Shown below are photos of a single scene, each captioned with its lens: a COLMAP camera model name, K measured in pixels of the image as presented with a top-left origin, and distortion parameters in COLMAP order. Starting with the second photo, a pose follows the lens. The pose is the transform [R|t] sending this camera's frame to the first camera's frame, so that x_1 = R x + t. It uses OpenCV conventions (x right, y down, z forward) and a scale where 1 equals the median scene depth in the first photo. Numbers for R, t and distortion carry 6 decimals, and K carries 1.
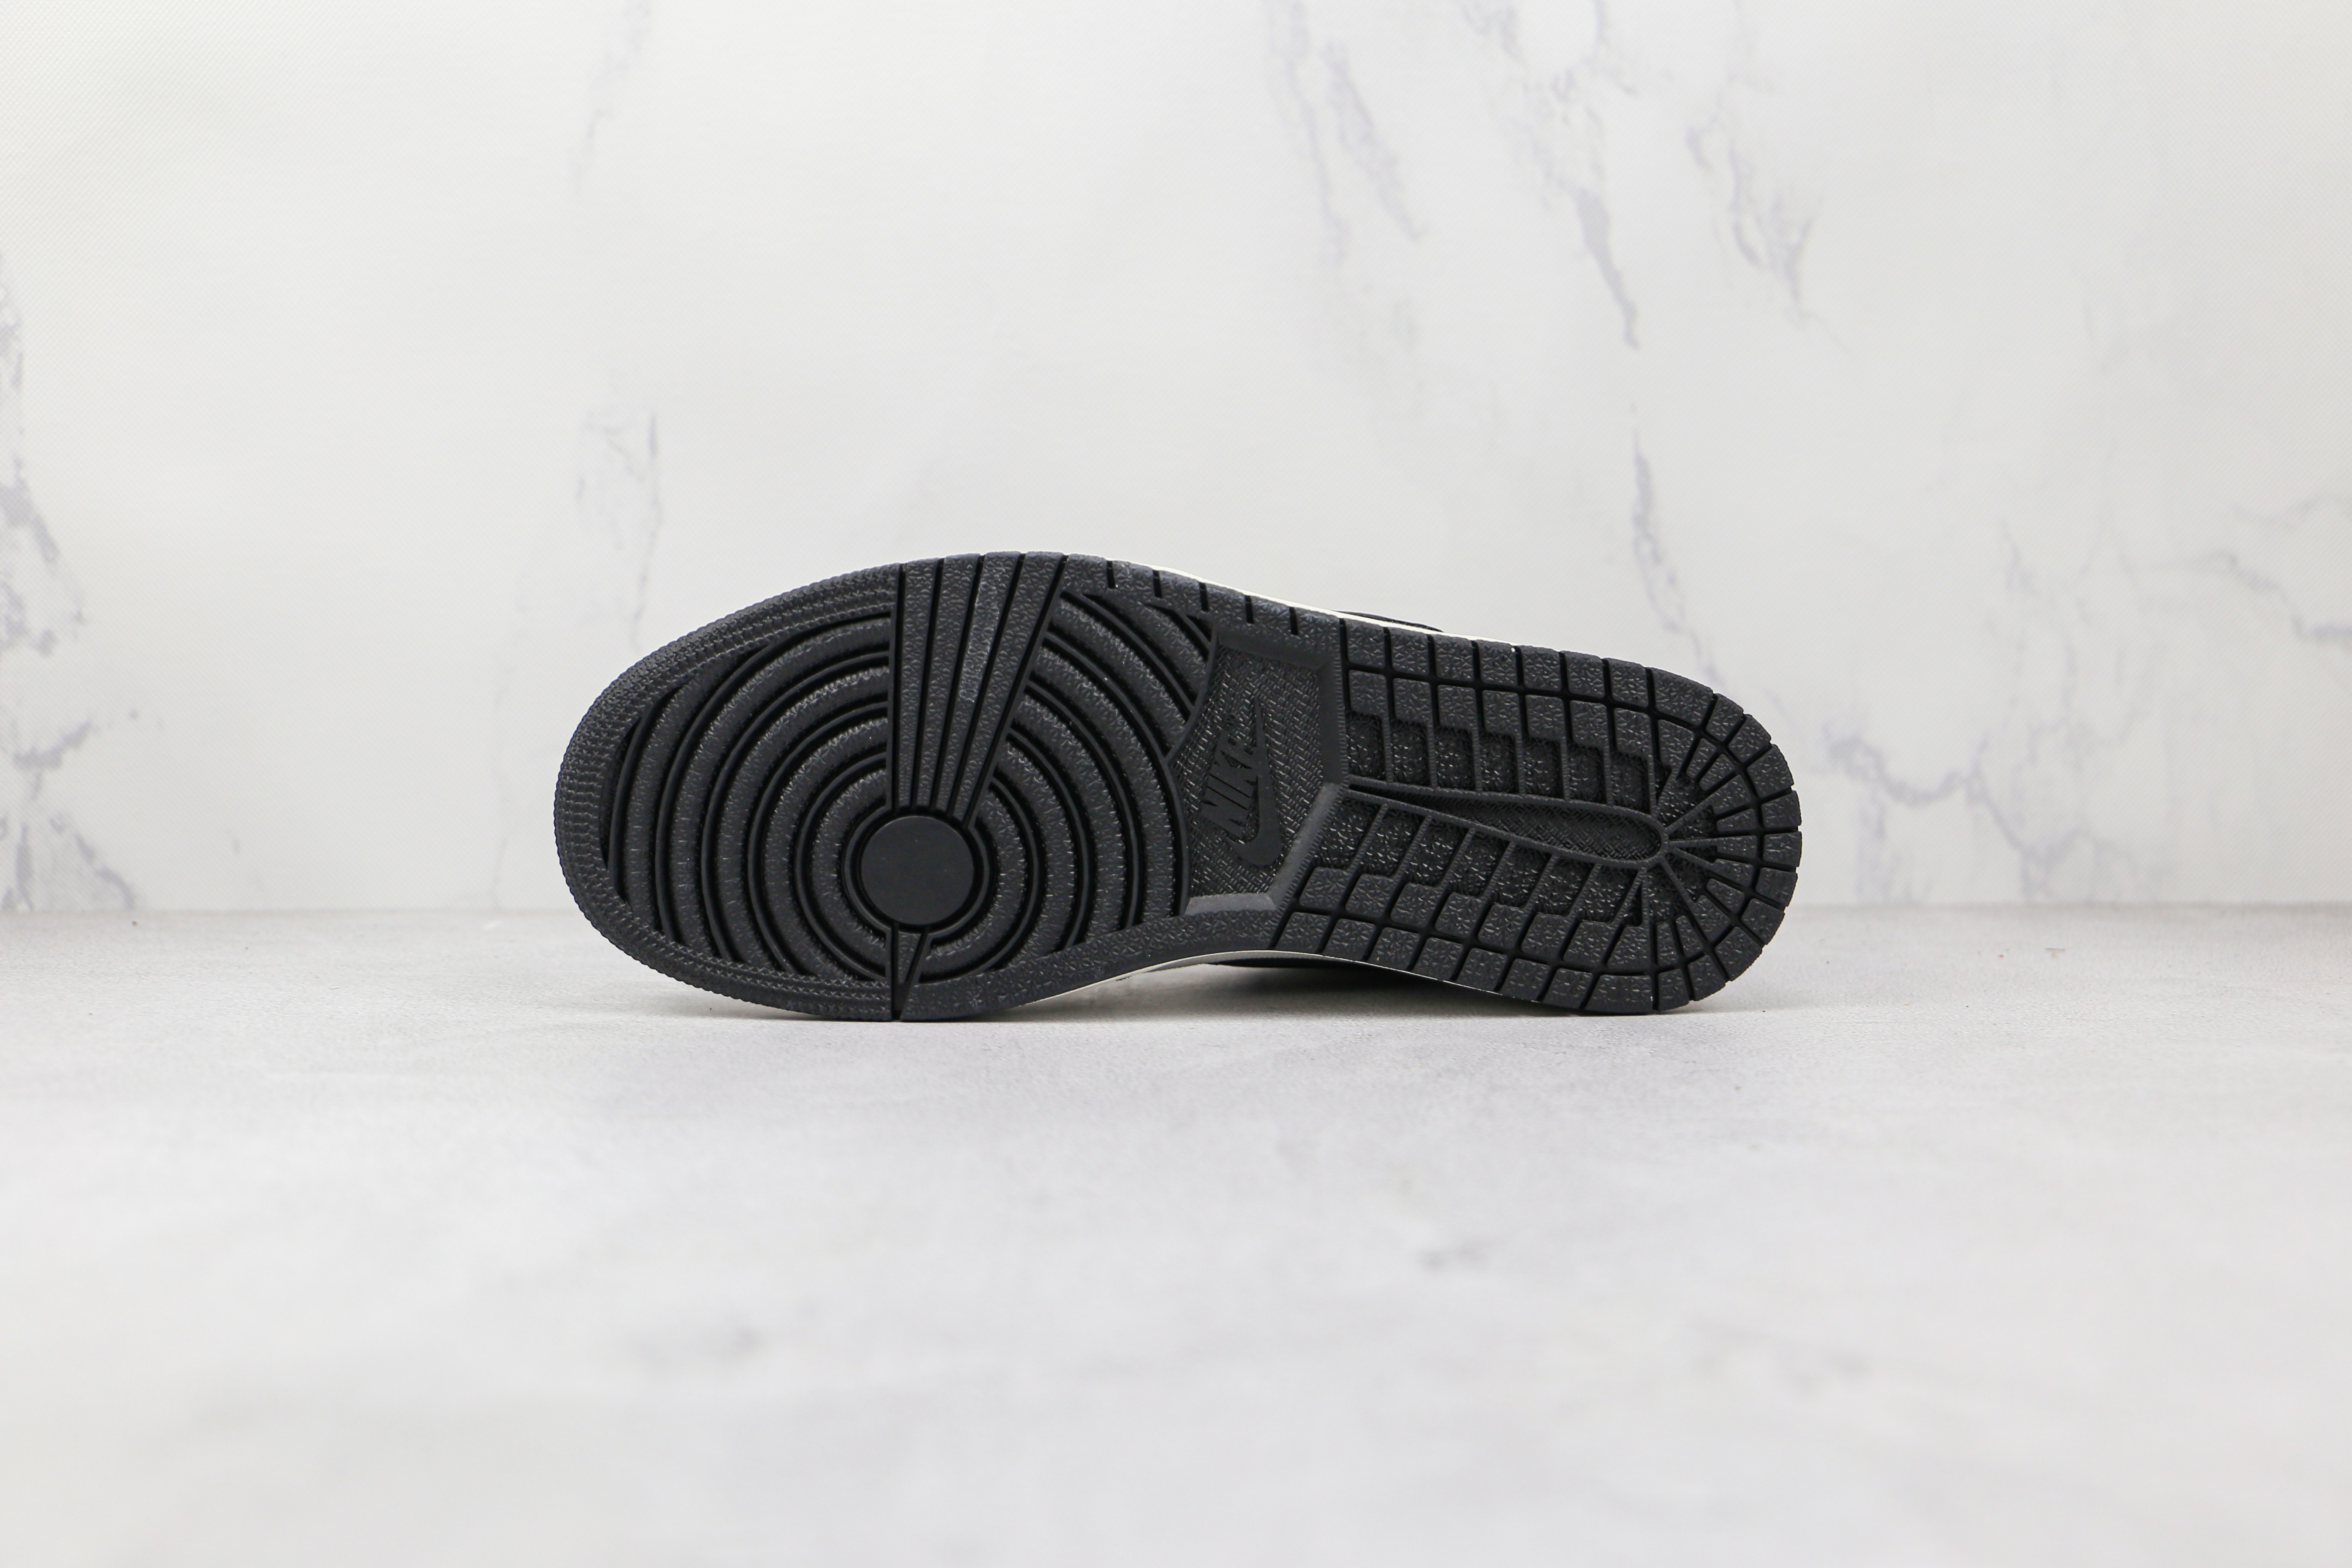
lens RADIAL K [[2349.8, 0, 1177.2], [0, 2349.8, 781.8], [0, 0, 1]] dist [-0.007895, 0.000000]
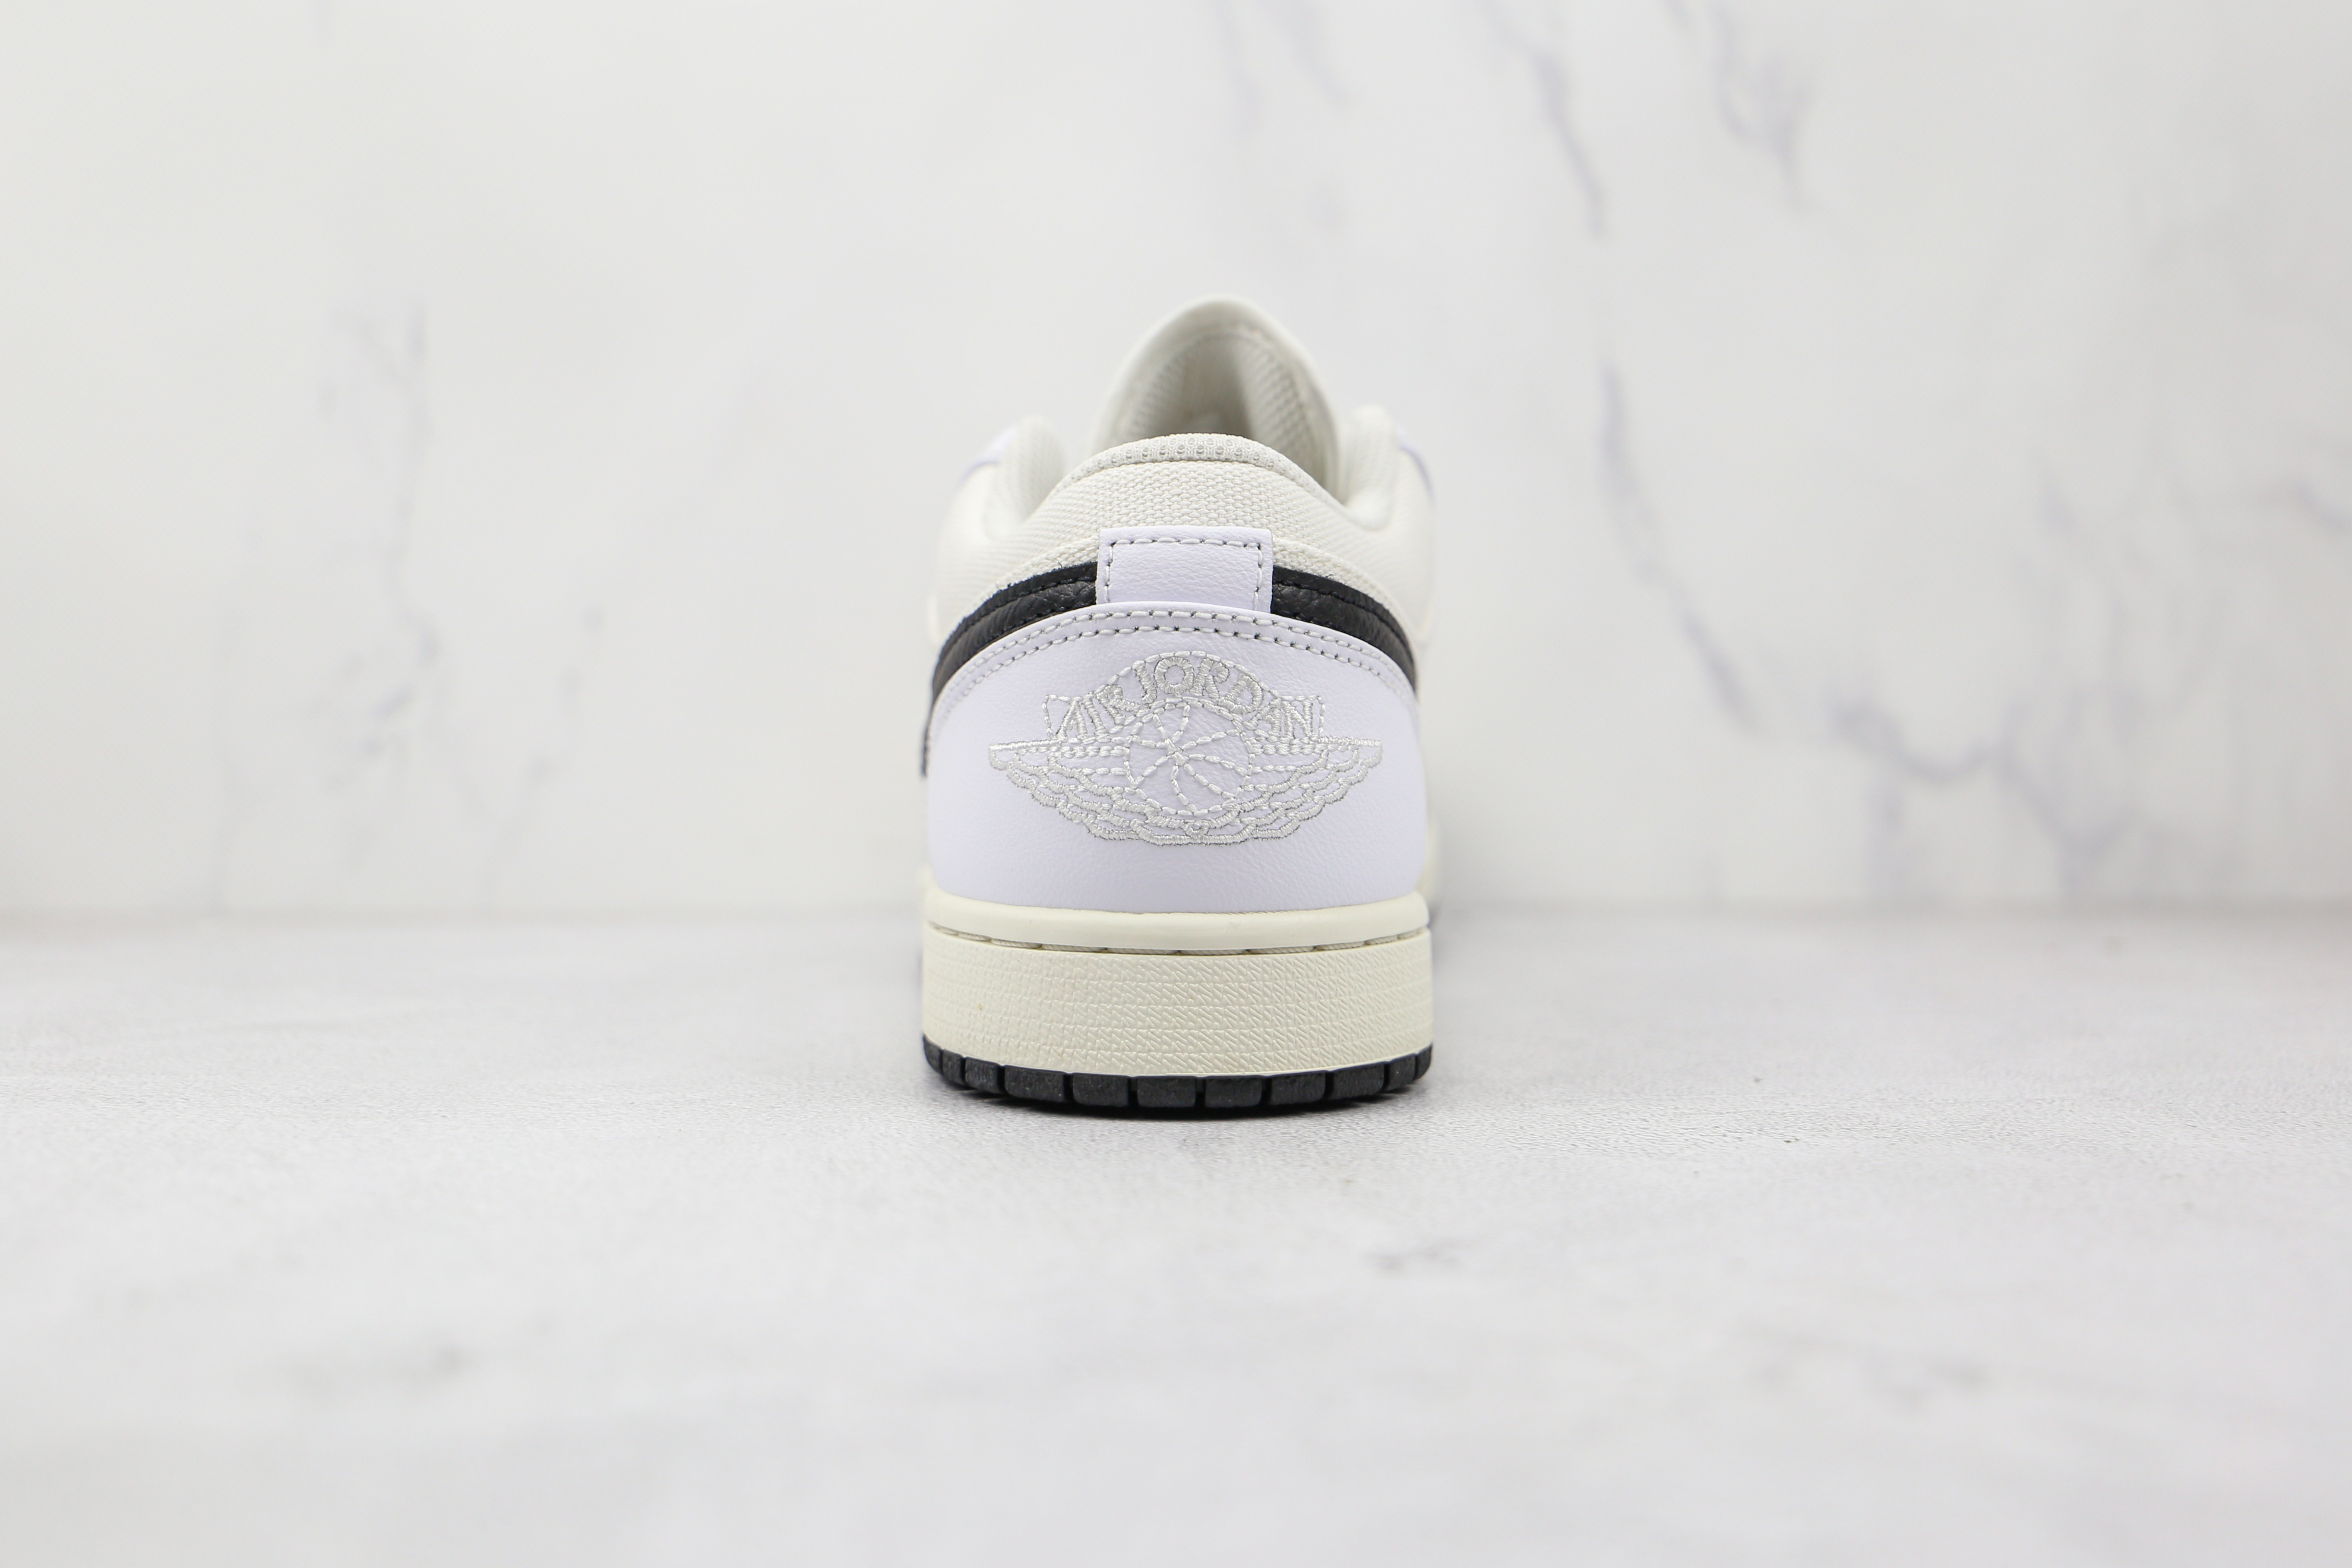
lens RADIAL K [[2595.4, 0, 1172.9], [0, 2595.4, 789.1], [0, 0, 1]] dist [0.007961, 0.000000]
pose [[0.999074, 0.000177, 0.043016, 0.001976], [0.001138, 0.999533, -0.030533, 0.040047], [-0.043002, 0.030554, 0.998608, 0.086810]]
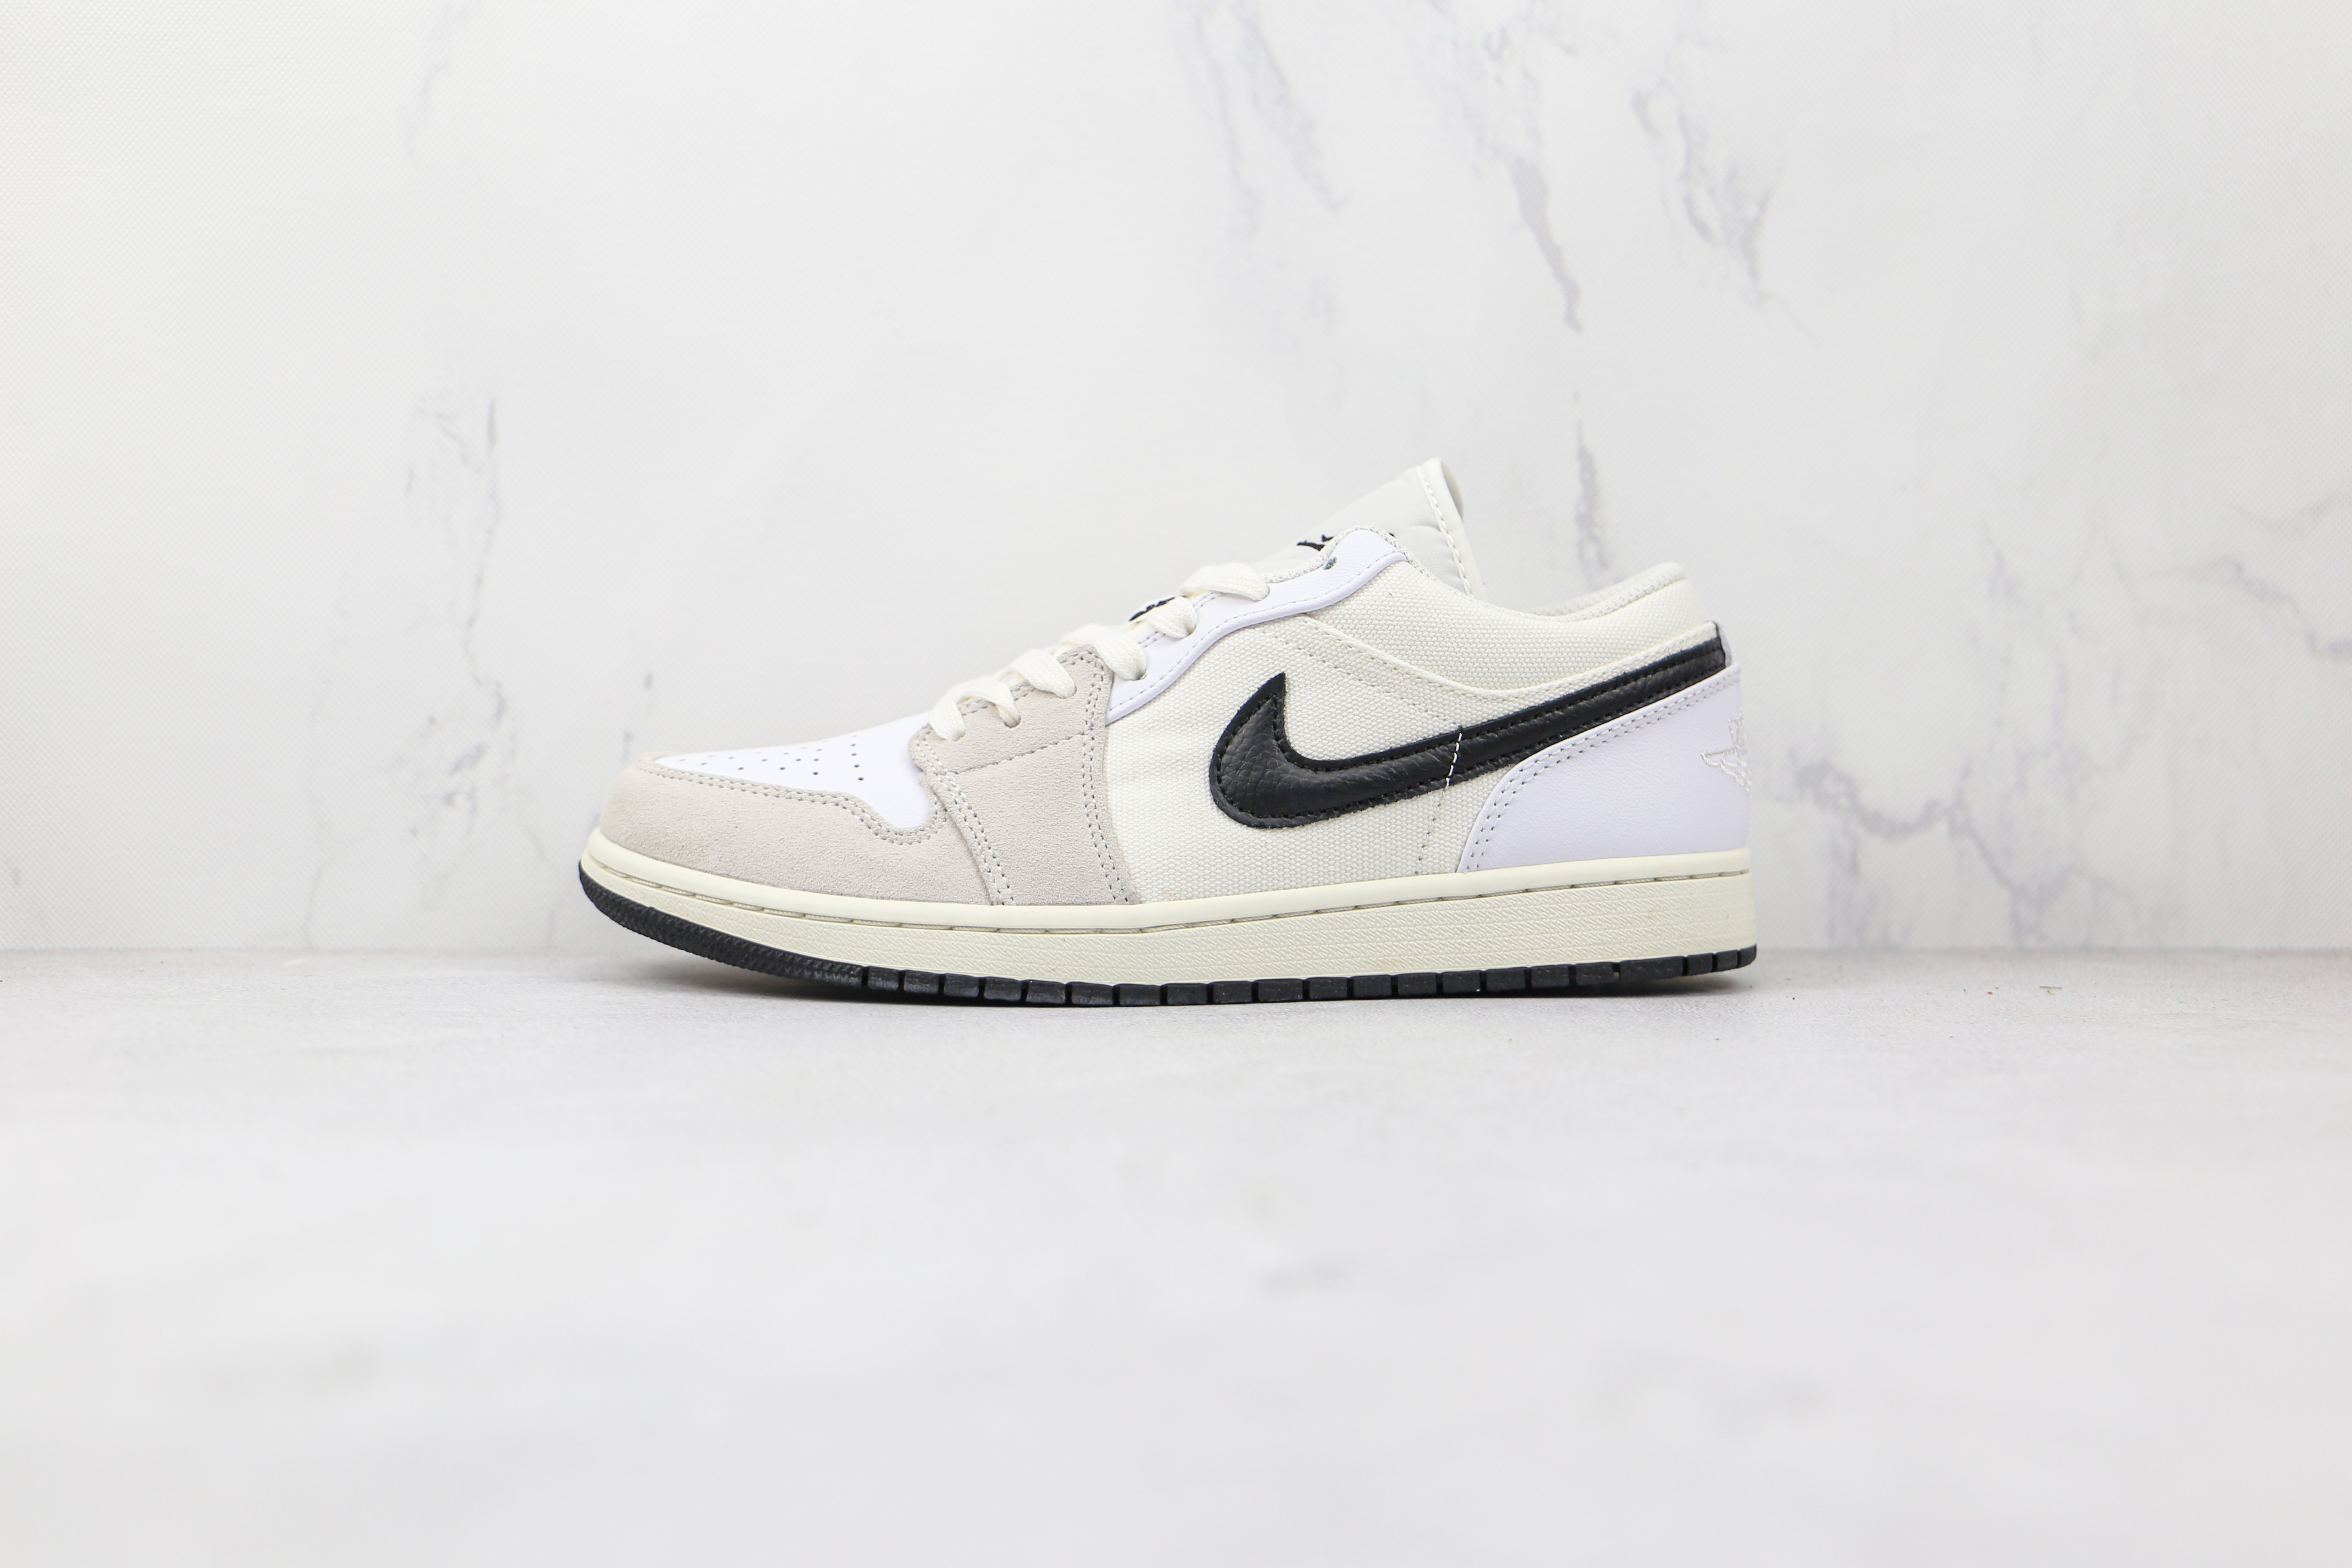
lens RADIAL K [[2349.8, 0, 1184.8], [0, 2349.8, 792.4], [0, 0, 1]] dist [-0.007895, 0.000000]
pose [[0.999960, 0.003632, 0.008133, 0.036679], [-0.003194, 0.998577, -0.053230, 0.042076], [-0.008315, 0.053202, 0.998549, 0.105135]]
